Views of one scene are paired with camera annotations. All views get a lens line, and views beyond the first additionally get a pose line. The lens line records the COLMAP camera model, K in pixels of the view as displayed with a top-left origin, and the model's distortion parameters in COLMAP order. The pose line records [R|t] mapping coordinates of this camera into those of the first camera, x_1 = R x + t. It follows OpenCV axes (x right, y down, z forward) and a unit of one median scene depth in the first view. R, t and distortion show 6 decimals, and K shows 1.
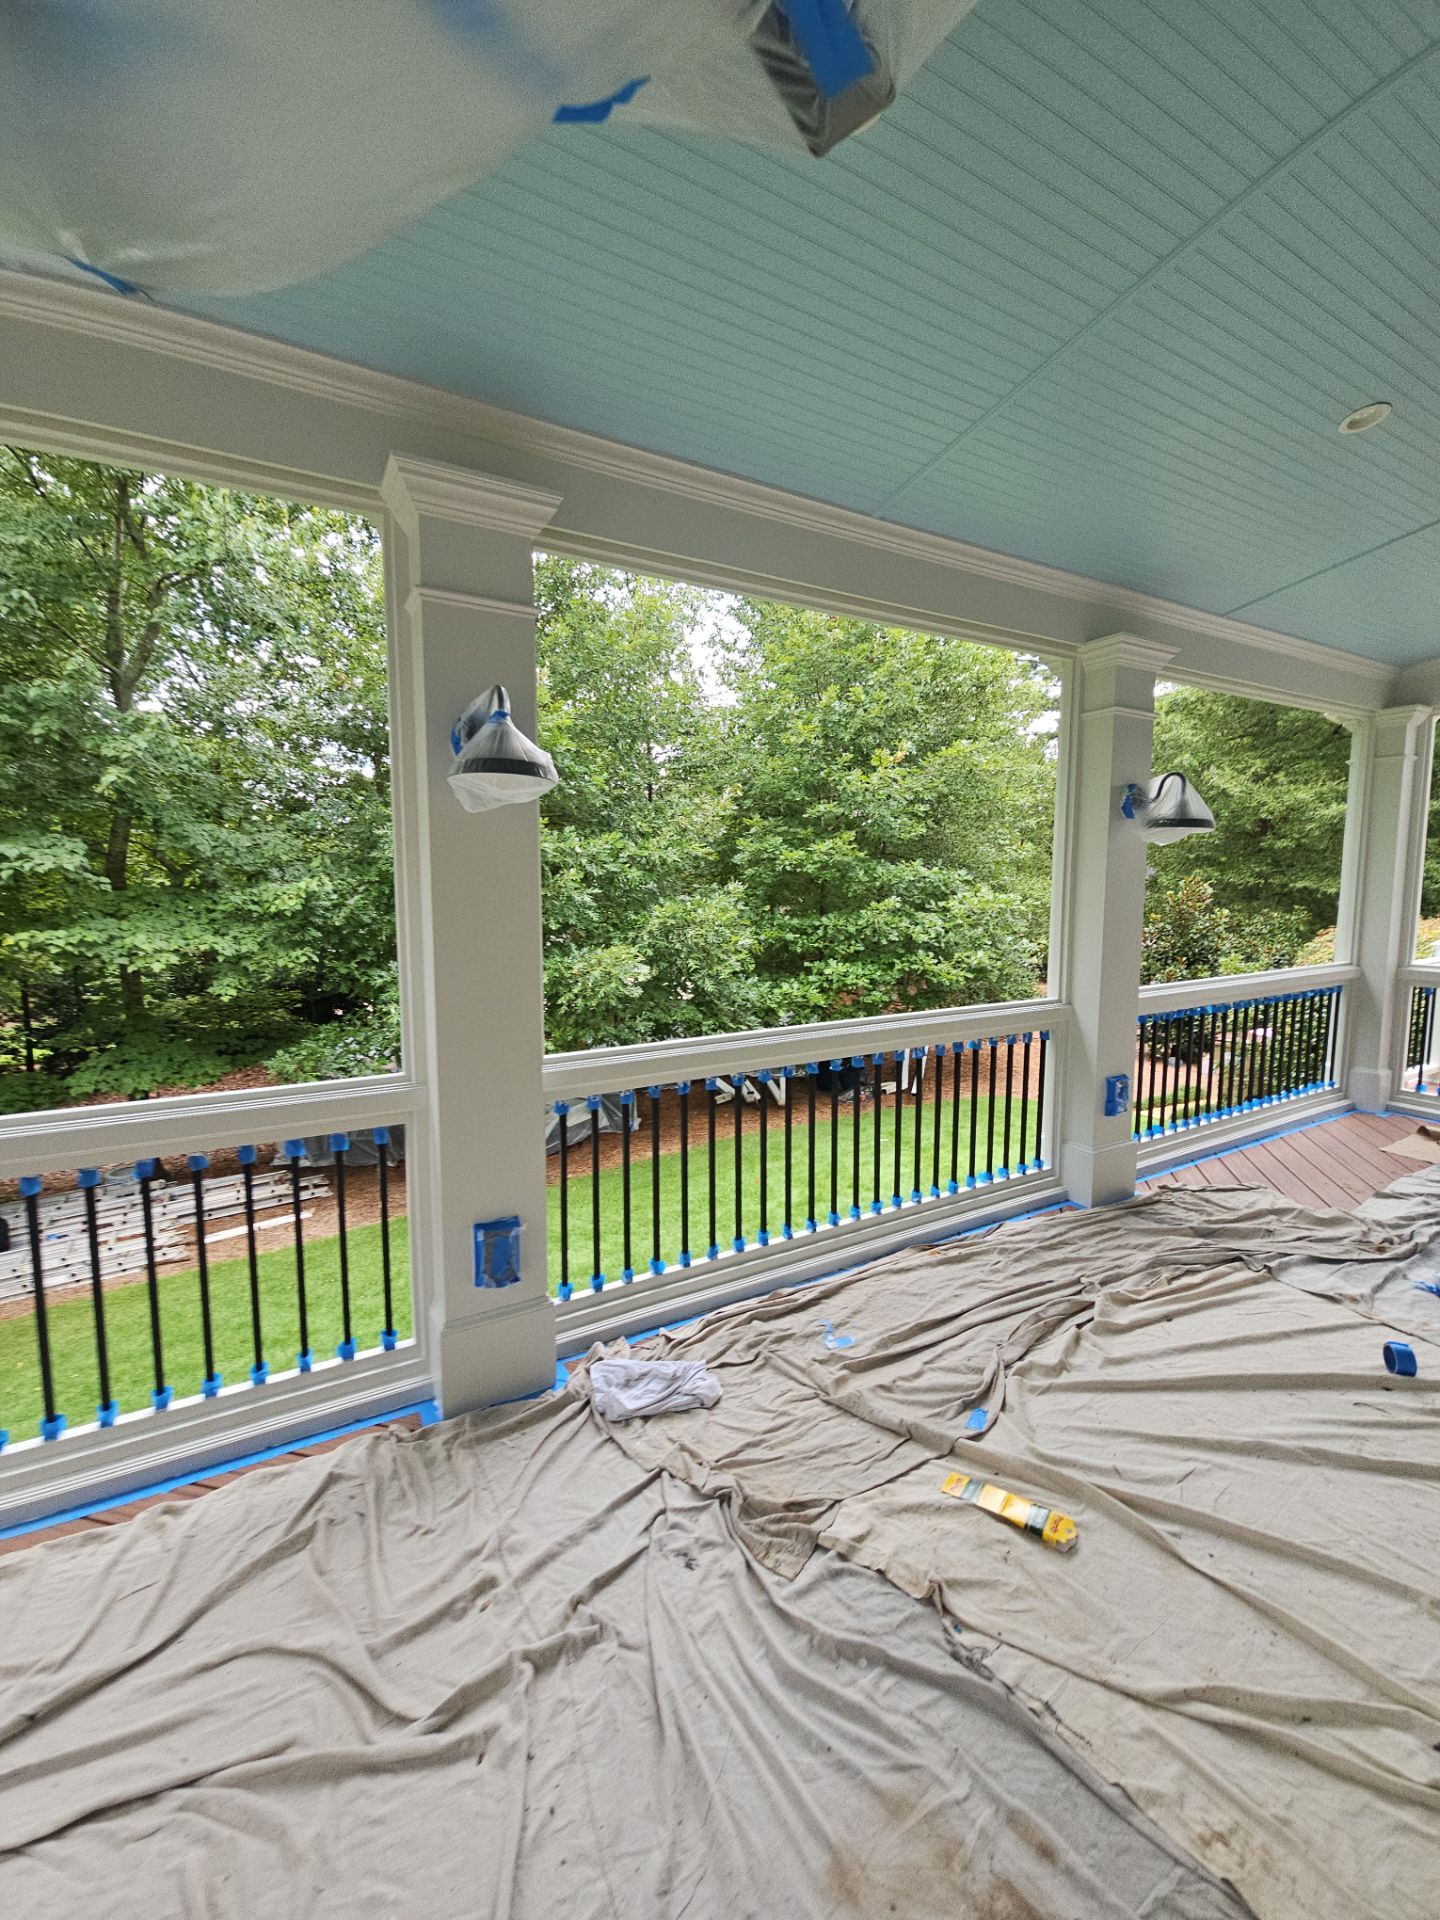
lens RADIAL K [[782.3, 0, 716.3], [0, 782.3, 962.4], [0, 0, 1]] dist [-0.000869, -0.000225]
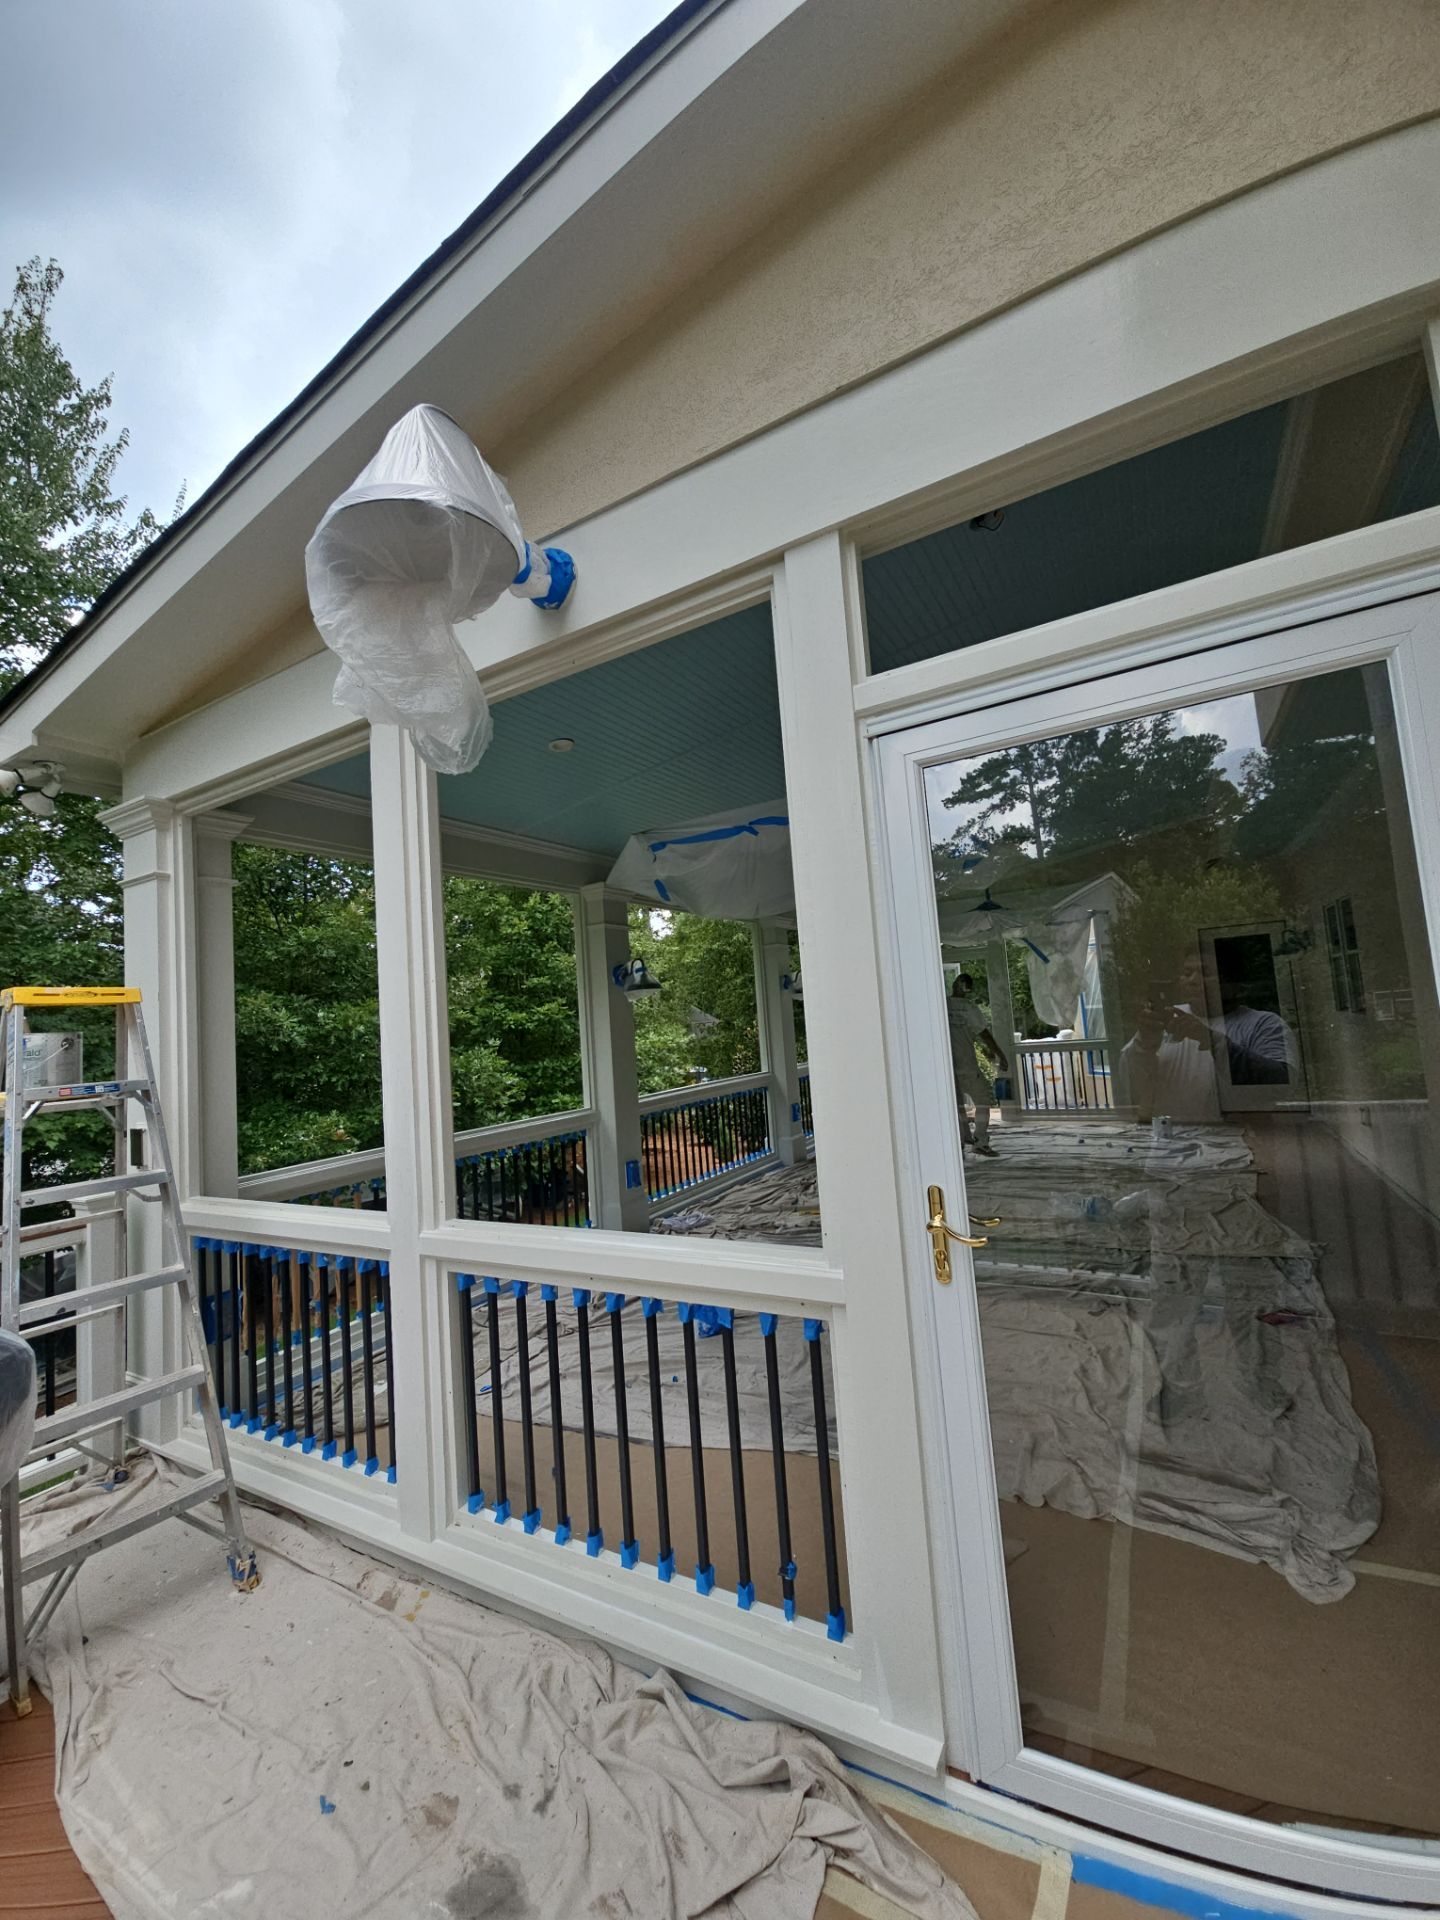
lens RADIAL K [[782.3, 0, 716.4], [0, 782.3, 957.9], [0, 0, 1]] dist [-0.000869, -0.000225]
pose [[0.864896, -0.019389, 0.501576, -0.267112], [0.121050, 0.977818, -0.170933, 0.031128], [-0.487136, 0.208555, 0.848058, -0.294377]]
